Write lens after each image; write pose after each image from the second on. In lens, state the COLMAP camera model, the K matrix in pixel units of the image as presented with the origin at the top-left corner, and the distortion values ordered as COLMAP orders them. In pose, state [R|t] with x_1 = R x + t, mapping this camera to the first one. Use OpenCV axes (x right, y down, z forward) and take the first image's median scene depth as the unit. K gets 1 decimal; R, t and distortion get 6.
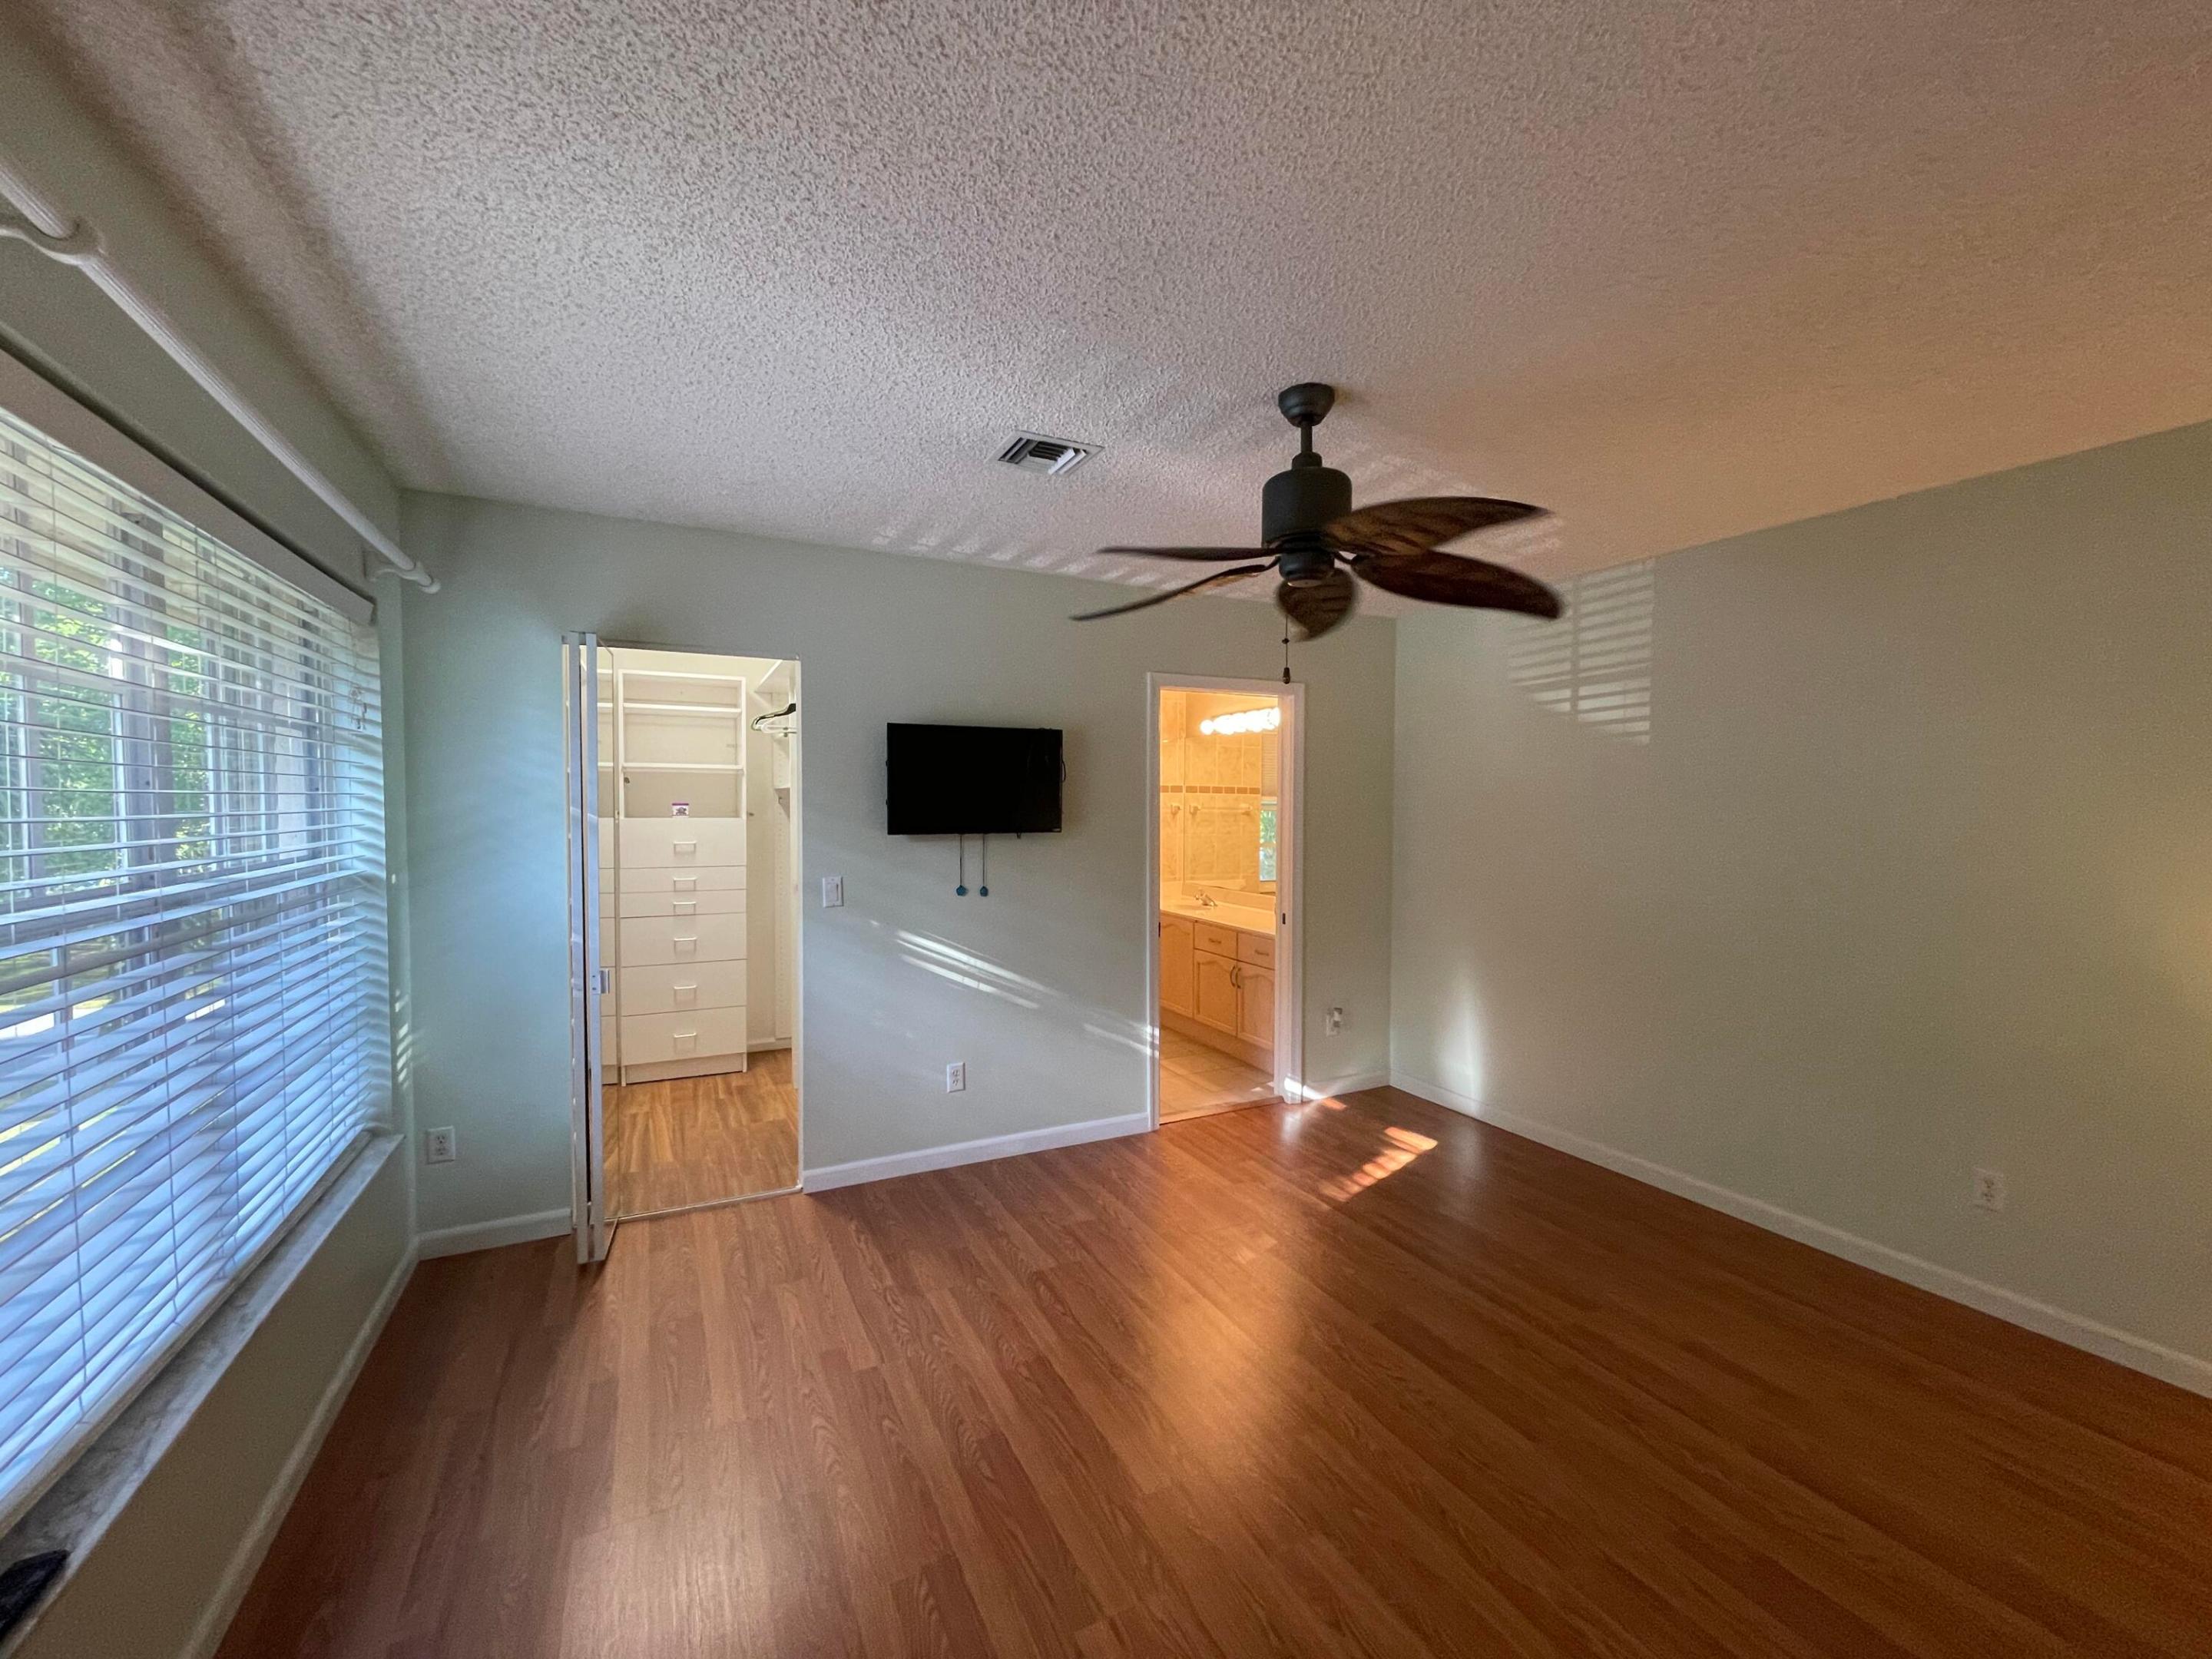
lens RADIAL K [[893.9, 0, 1103.5], [0, 893.9, 831.5], [0, 0, 1]] dist [0.000236, 0.000381]
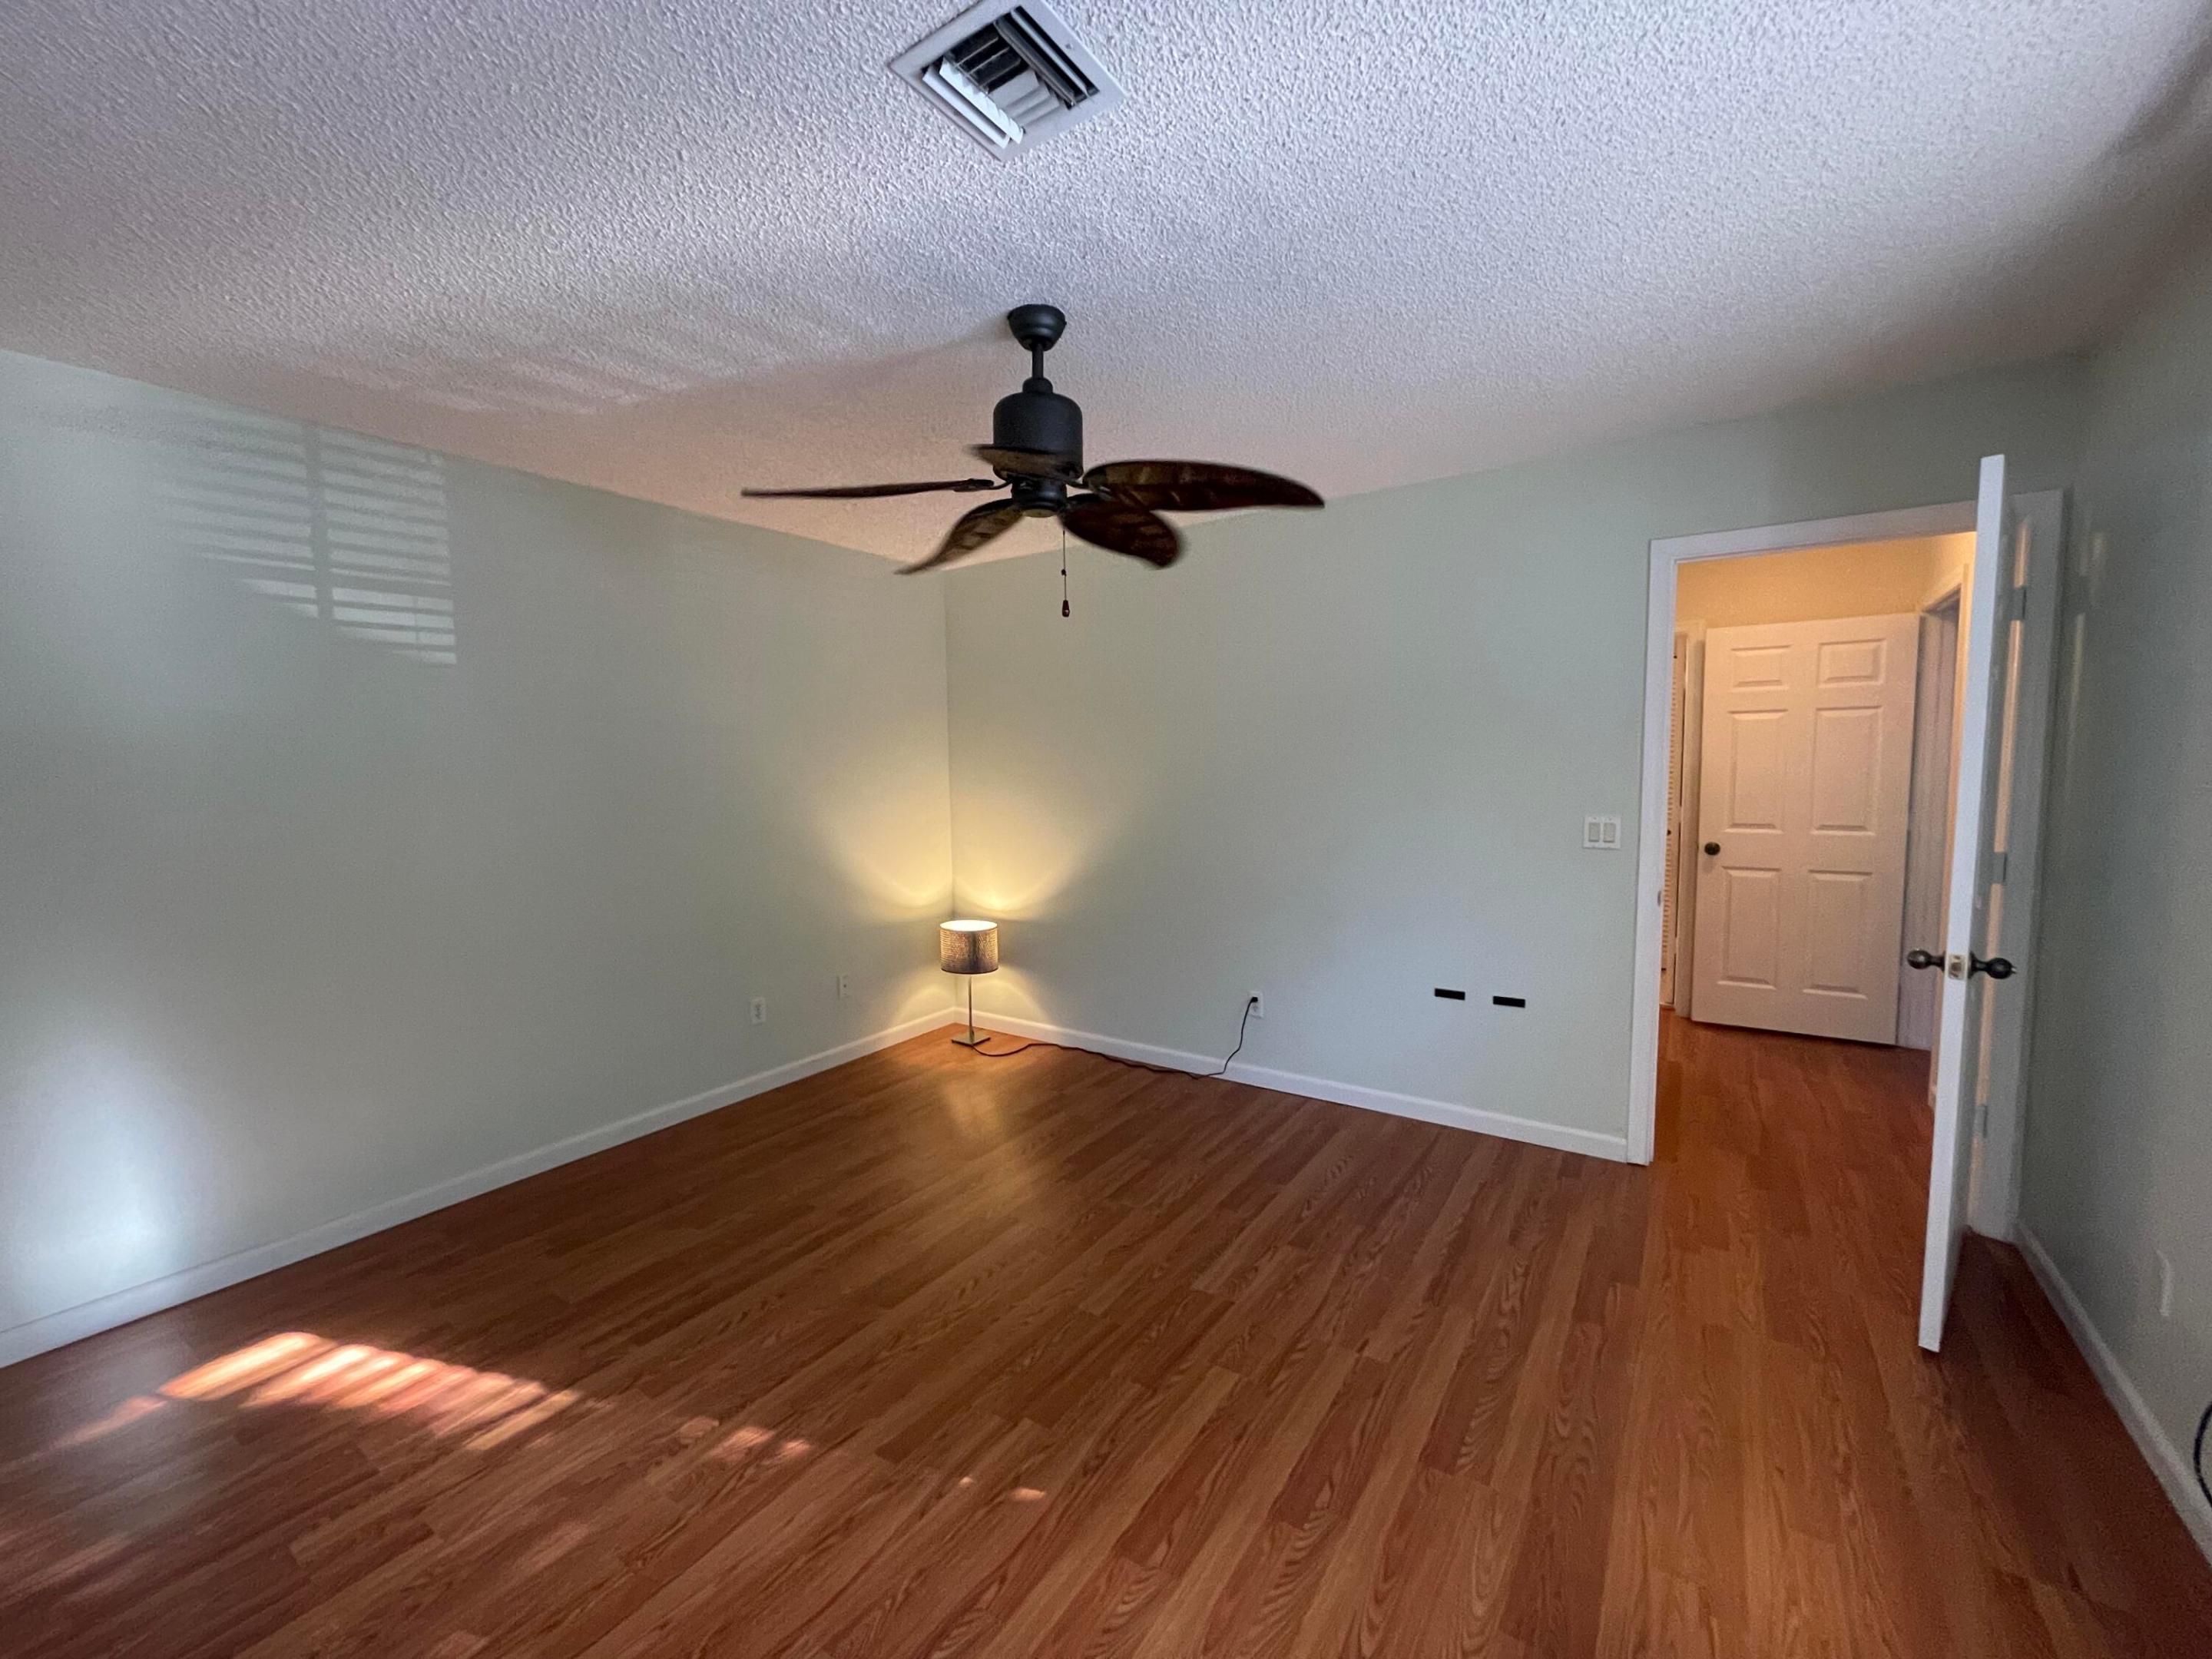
lens RADIAL K [[893.9, 0, 1103.3], [0, 893.9, 832.2], [0, 0, 1]] dist [0.000236, 0.000381]
pose [[-0.486706, -0.064920, 0.871150, -0.421511], [0.039402, 0.994588, 0.096133, -0.013388], [-0.872677, 0.081113, -0.481514, 0.879534]]
